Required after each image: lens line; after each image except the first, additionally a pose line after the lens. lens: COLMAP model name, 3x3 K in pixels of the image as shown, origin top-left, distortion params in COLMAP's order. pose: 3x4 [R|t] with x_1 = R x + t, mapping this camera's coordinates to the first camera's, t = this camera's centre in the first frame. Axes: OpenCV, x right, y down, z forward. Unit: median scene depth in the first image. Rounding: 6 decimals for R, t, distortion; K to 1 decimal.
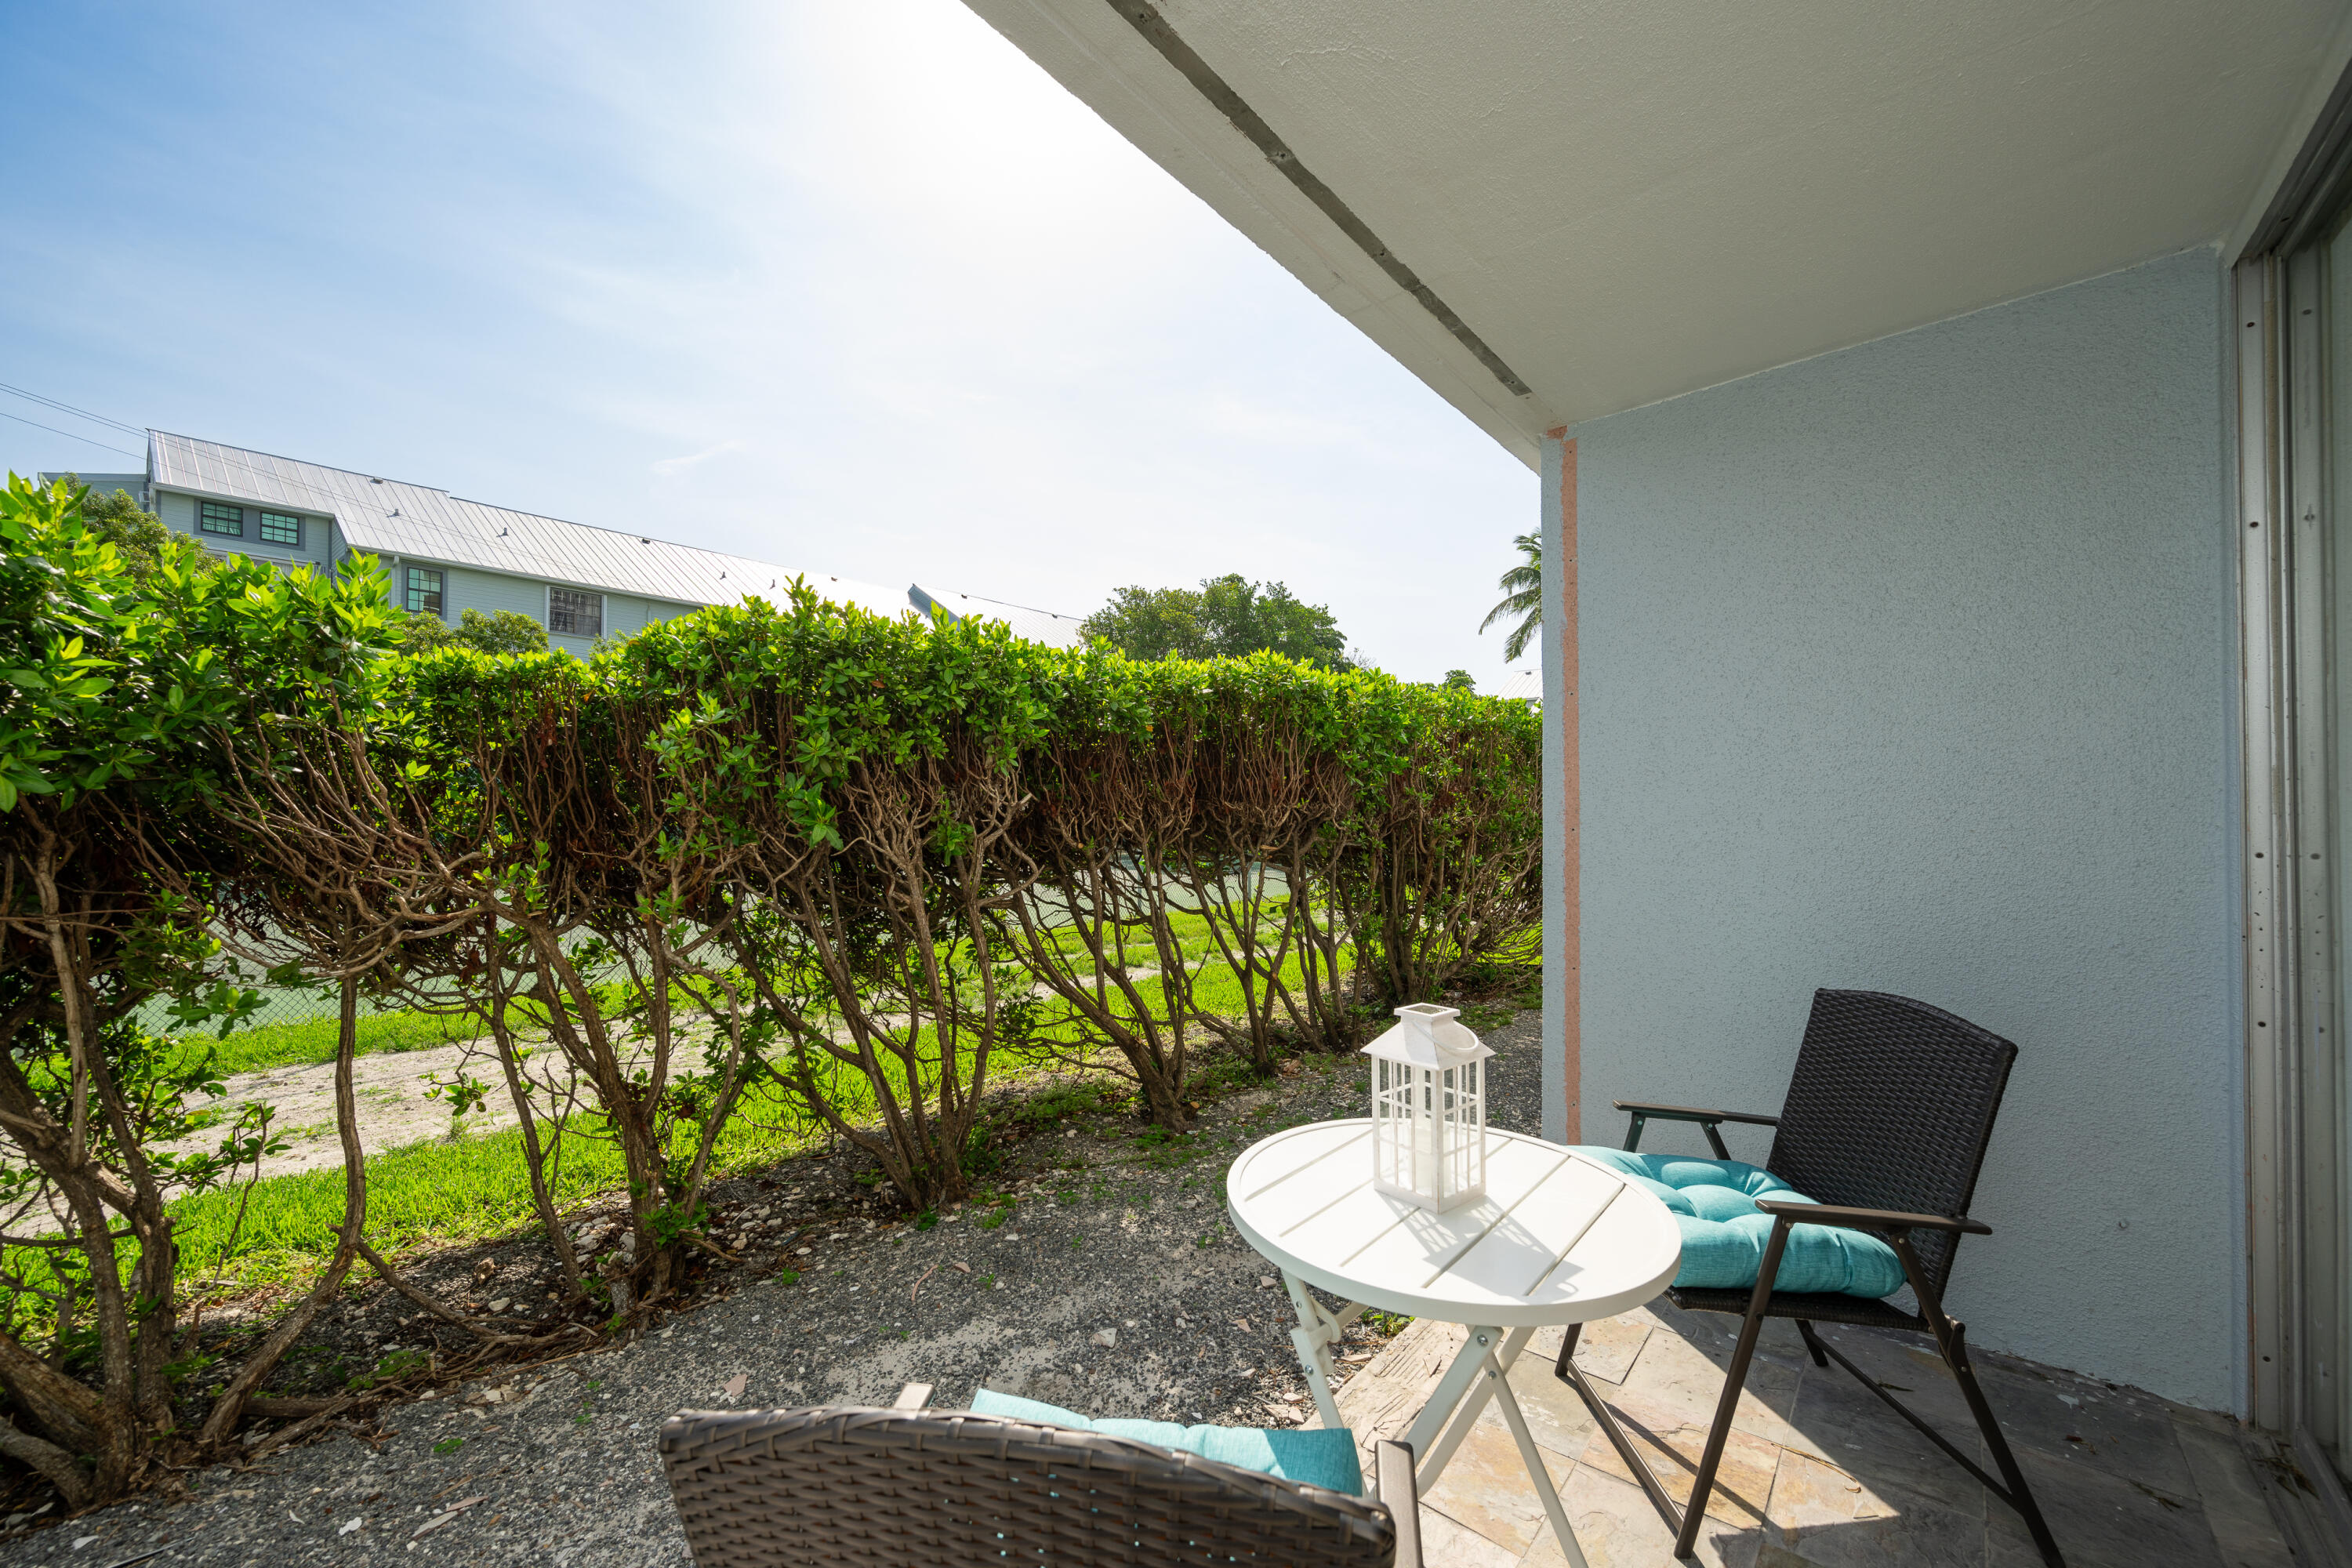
lens RADIAL K [[928.5, 0, 1177.4], [0, 928.5, 793.2], [0, 0, 1]] dist [-0.004599, -0.000083]
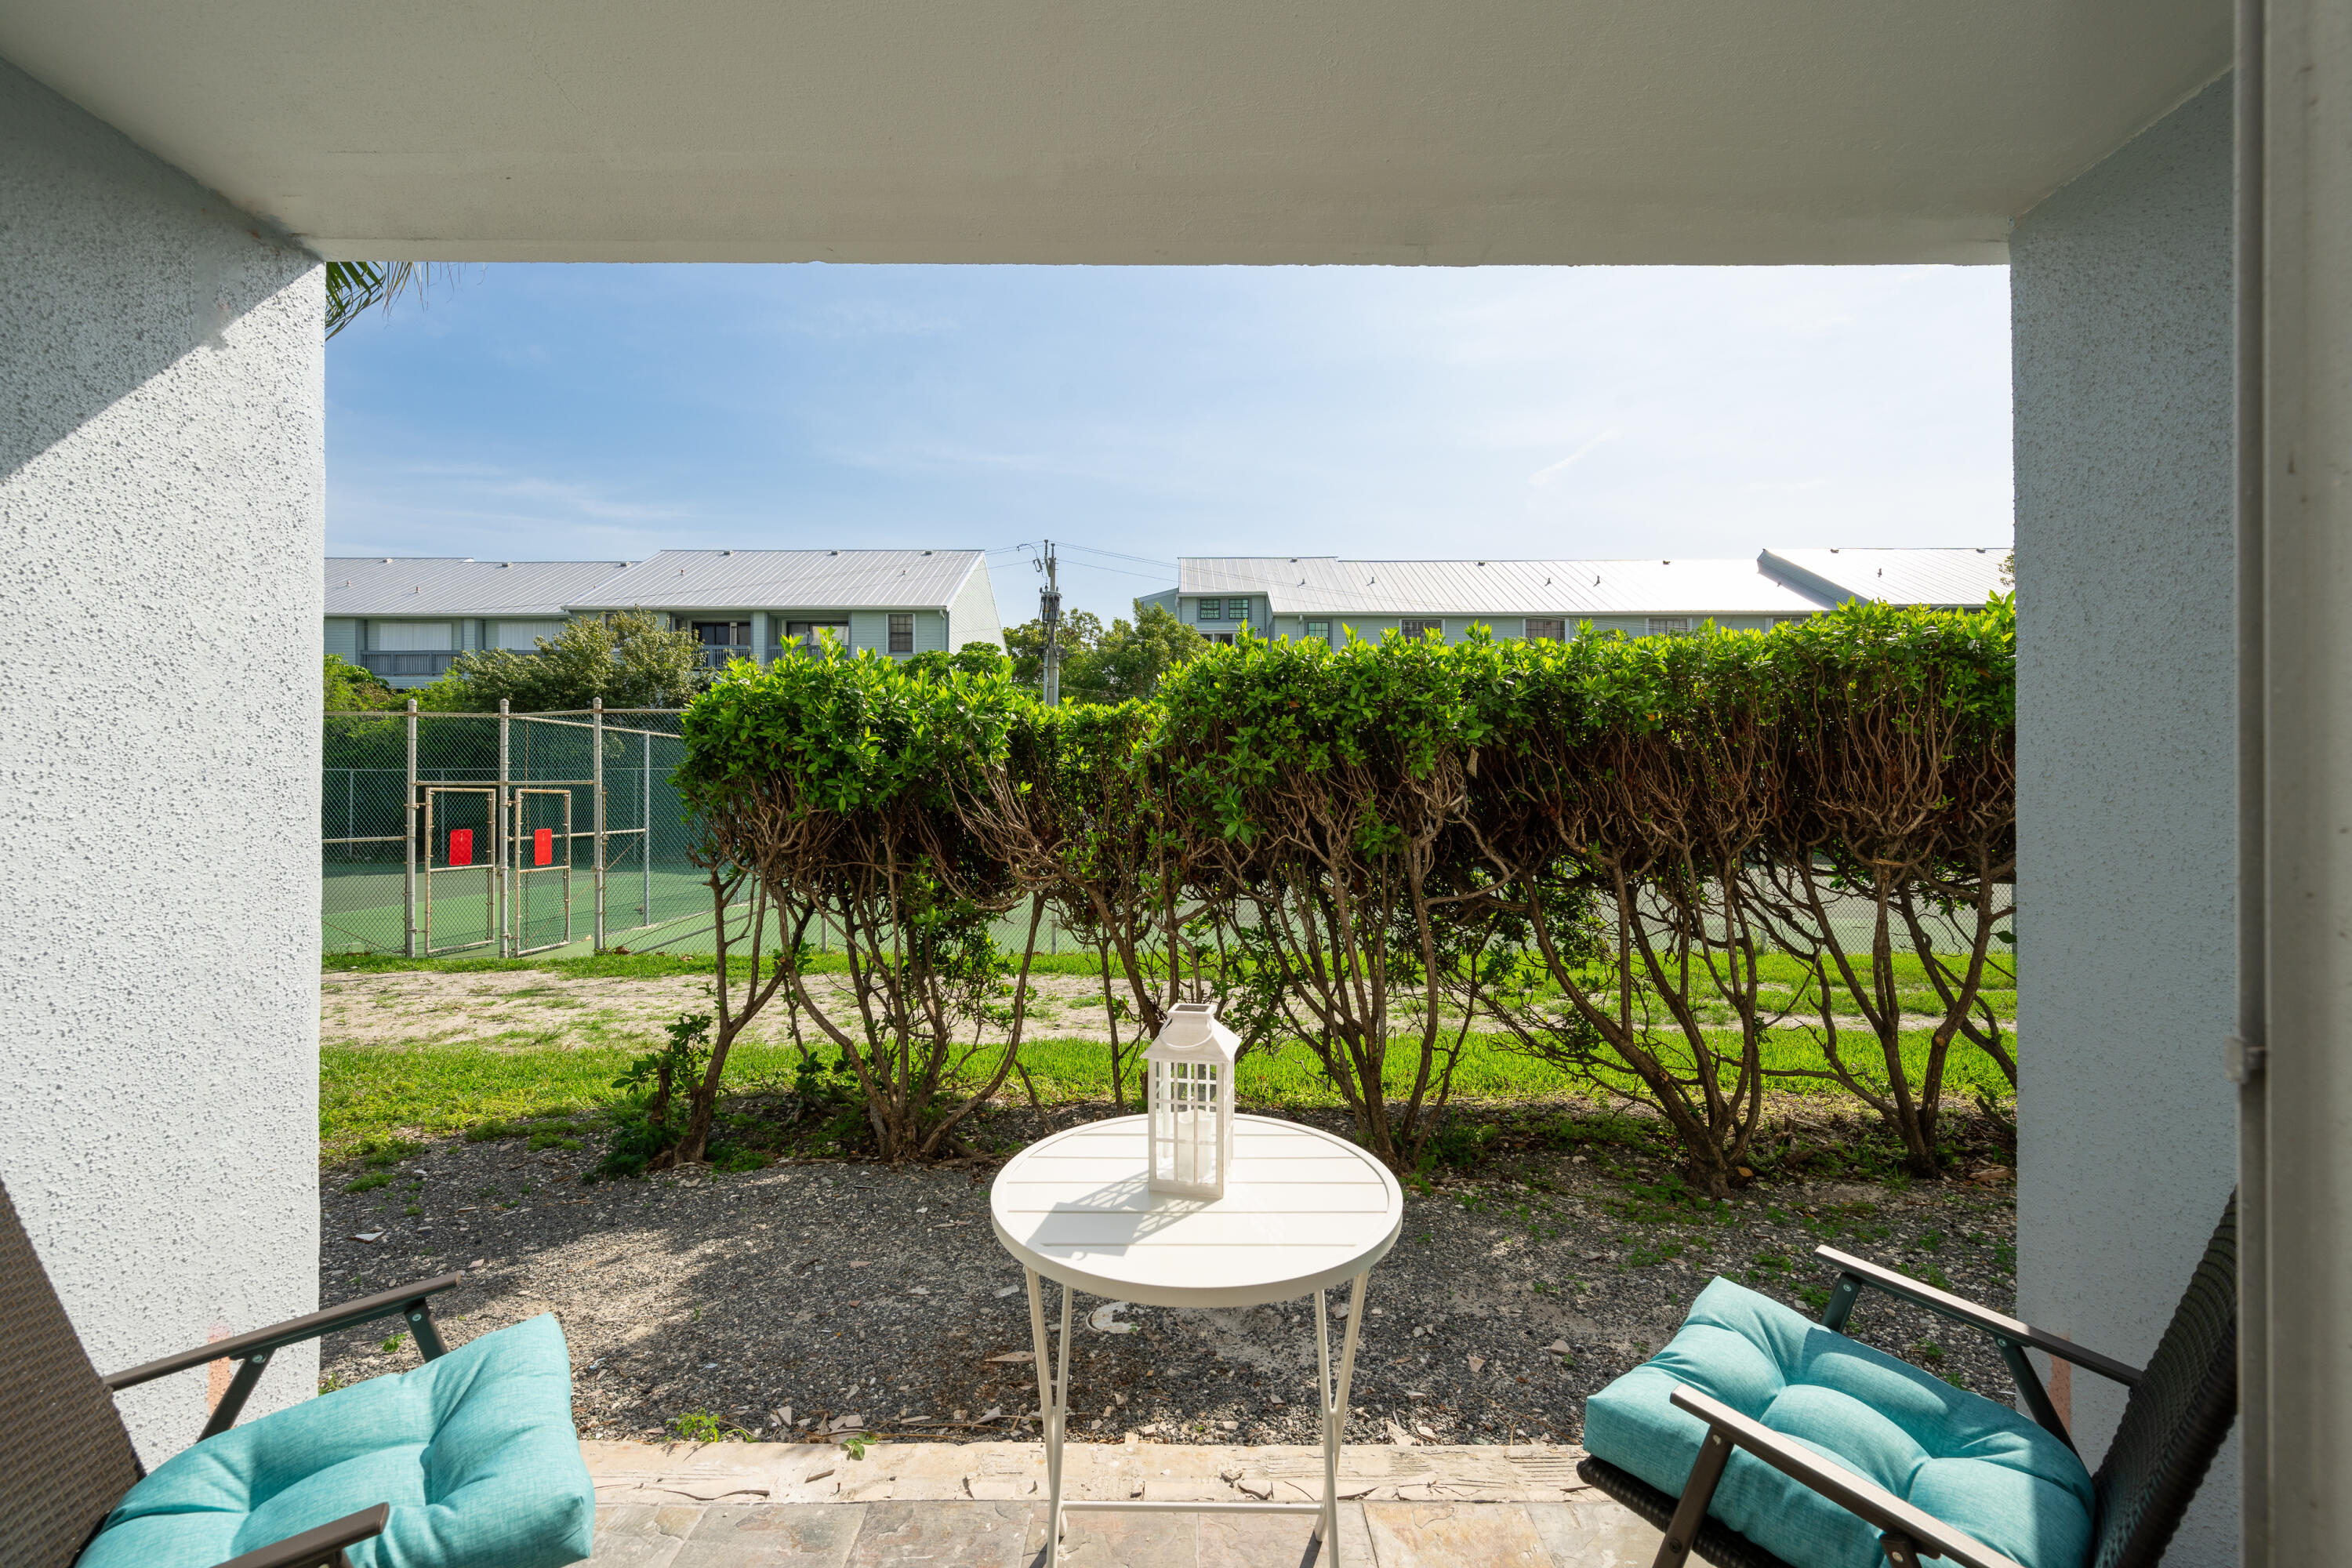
lens RADIAL K [[928.5, 0, 1178.9], [0, 928.5, 790.1], [0, 0, 1]] dist [-0.004599, -0.000083]
pose [[0.637983, -0.015651, -0.769892, 0.448804], [0.016140, 0.999846, -0.006951, -0.003604], [0.769882, -0.007991, 0.638137, 0.130913]]
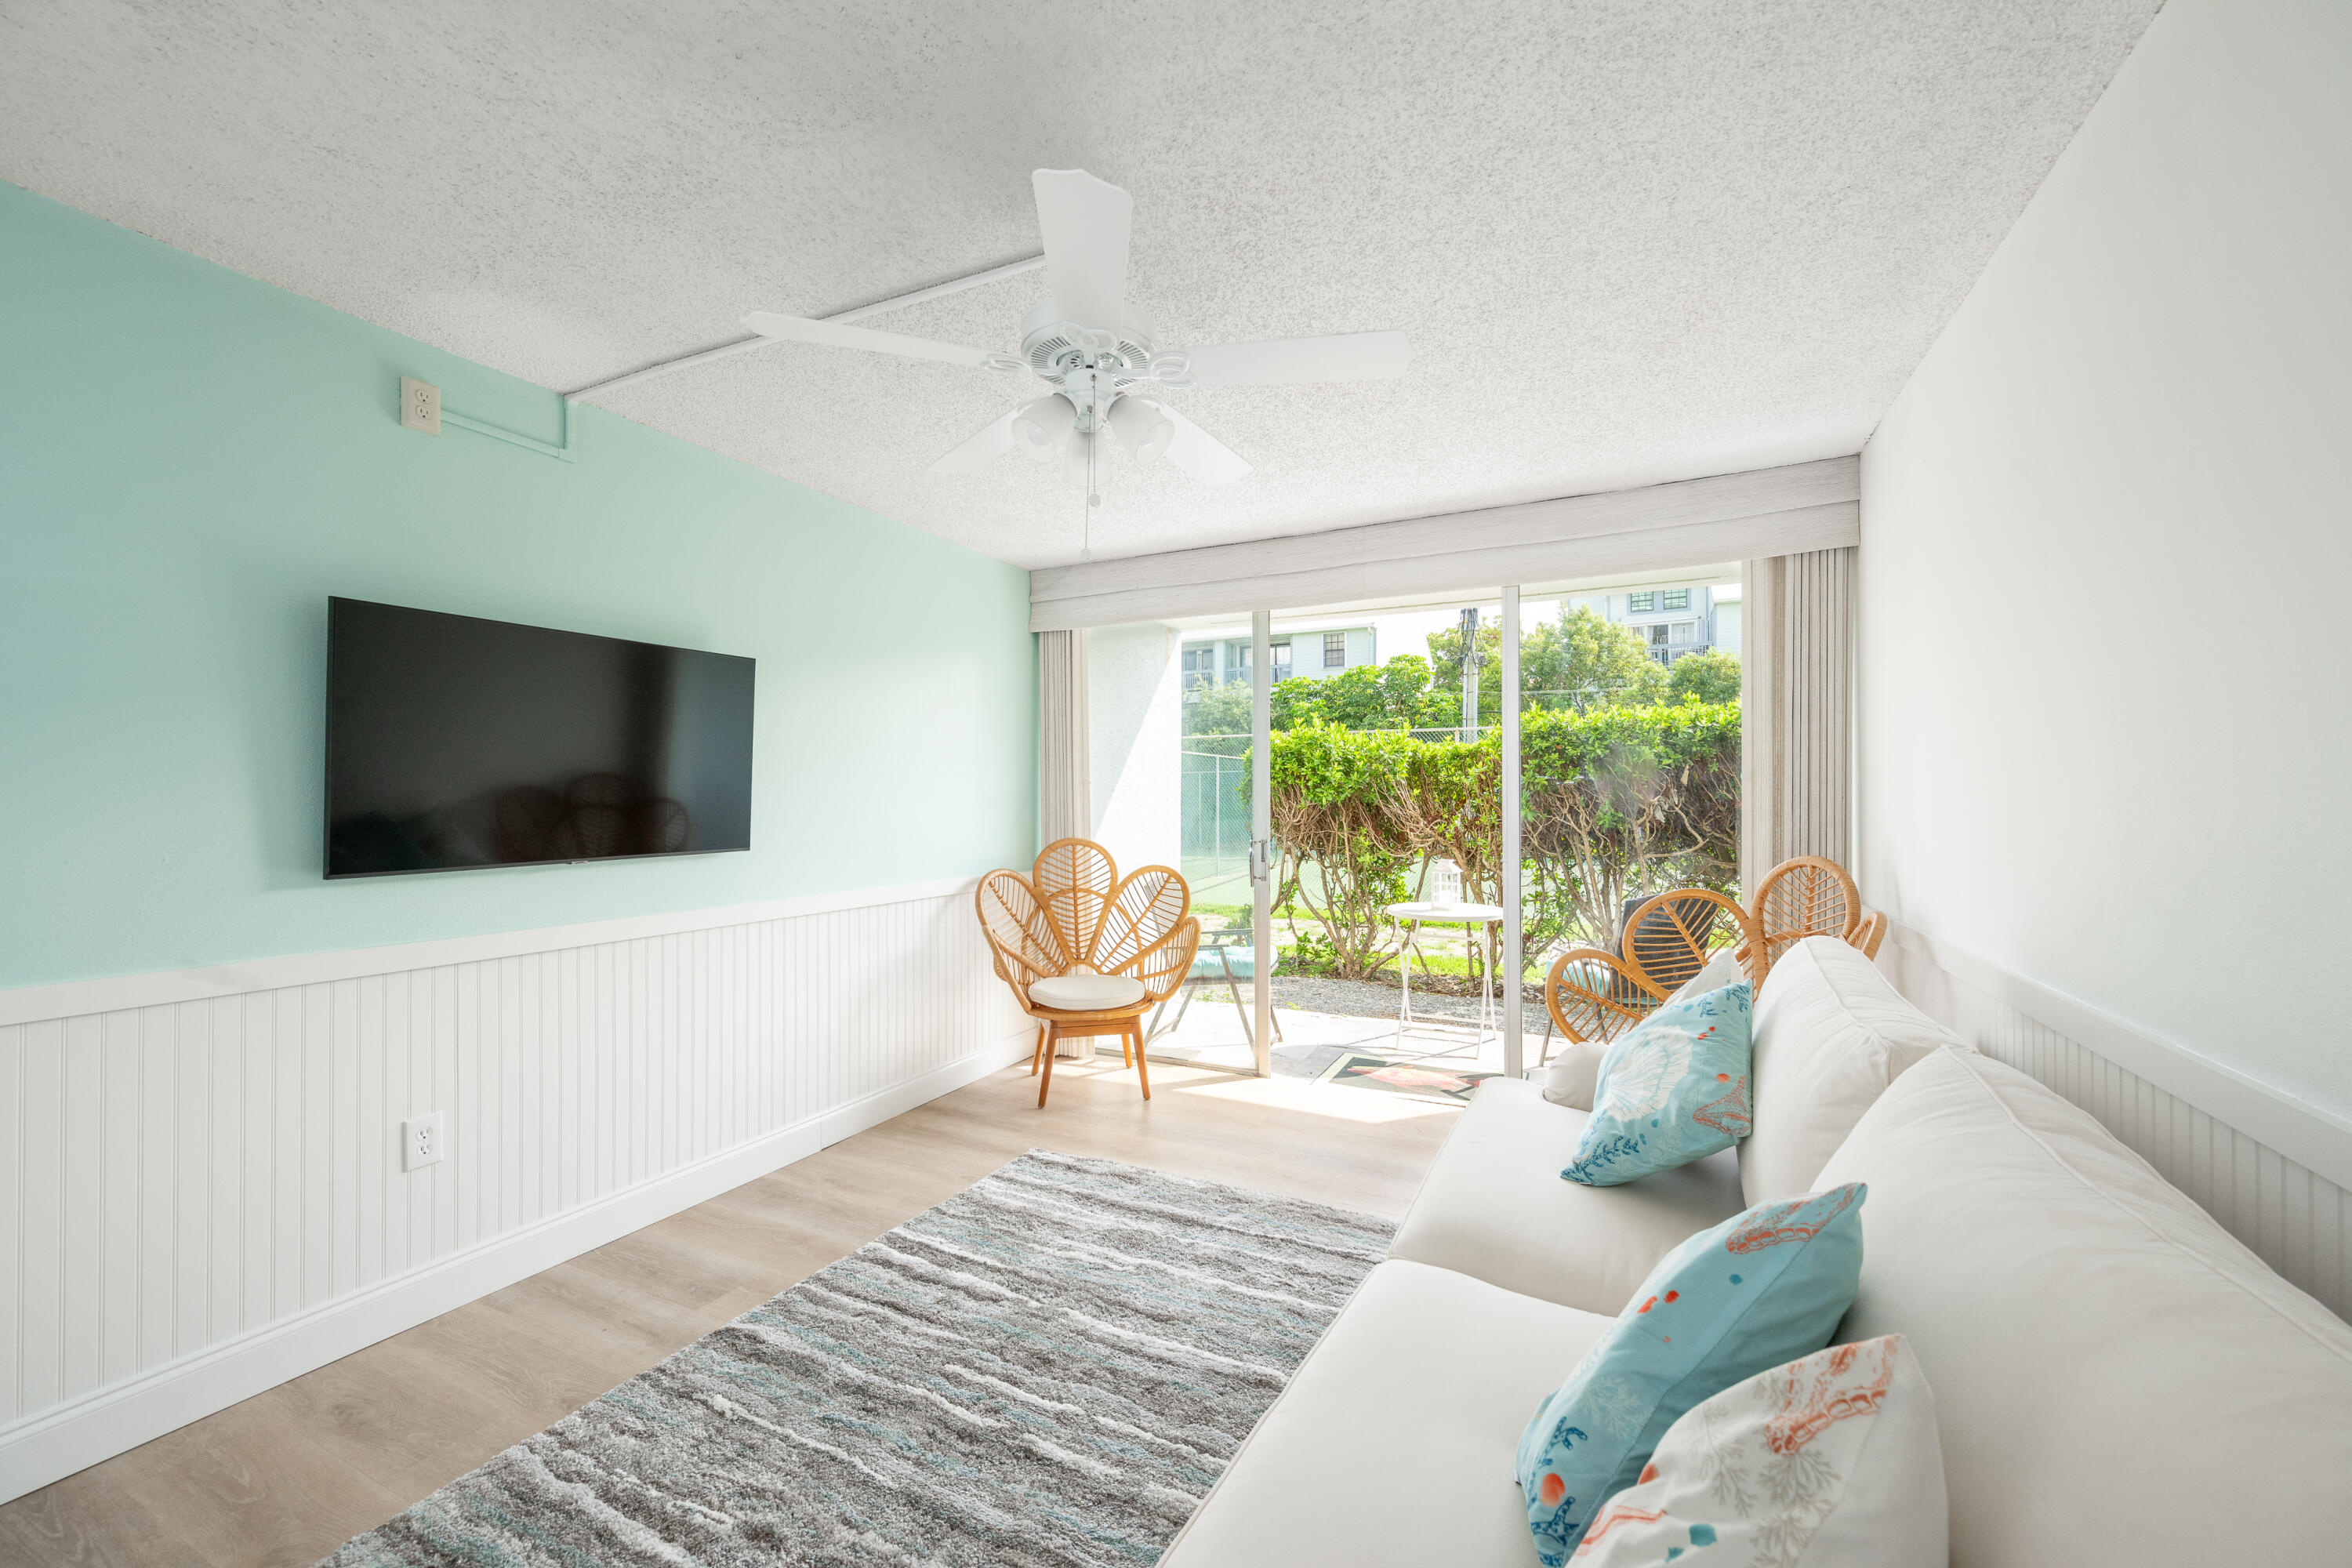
lens RADIAL K [[928.5, 0, 1171.9], [0, 928.5, 792.7], [0, 0, 1]] dist [-0.004599, -0.000083]
pose [[0.228647, -0.013188, -0.973420, 1.481573], [0.017728, 0.999799, -0.009382, -0.005791], [0.973348, -0.015111, 0.228835, -0.361372]]
